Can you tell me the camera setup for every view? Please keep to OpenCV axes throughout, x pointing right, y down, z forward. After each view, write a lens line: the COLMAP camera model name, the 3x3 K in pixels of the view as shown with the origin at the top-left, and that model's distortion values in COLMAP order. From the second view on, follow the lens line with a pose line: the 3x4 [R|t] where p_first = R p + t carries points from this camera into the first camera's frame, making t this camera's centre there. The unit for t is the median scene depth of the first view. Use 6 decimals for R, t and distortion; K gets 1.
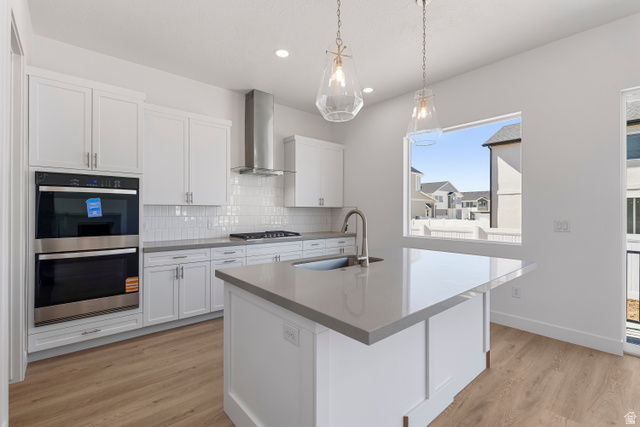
lens RADIAL K [[287.8, 0, 319.3], [0, 287.8, 213.0], [0, 0, 1]] dist [-0.000056, 0.000138]
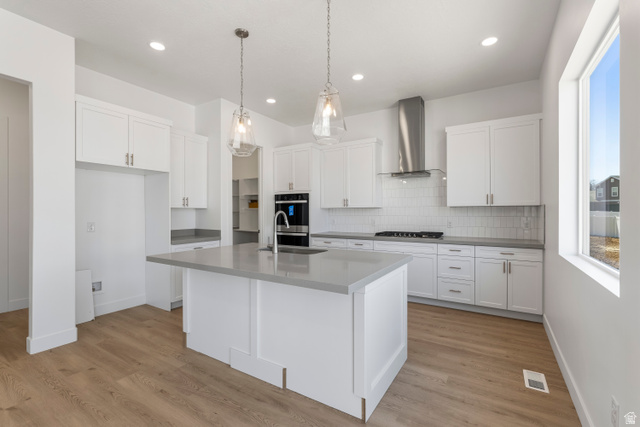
lens RADIAL K [[287.8, 0, 319.7], [0, 287.8, 211.1], [0, 0, 1]] dist [-0.000056, 0.000138]
pose [[0.297027, -0.011042, -0.954805, 1.042054], [-0.003077, 0.999917, -0.012521, 0.008033], [0.954864, 0.006657, 0.296969, 0.552962]]
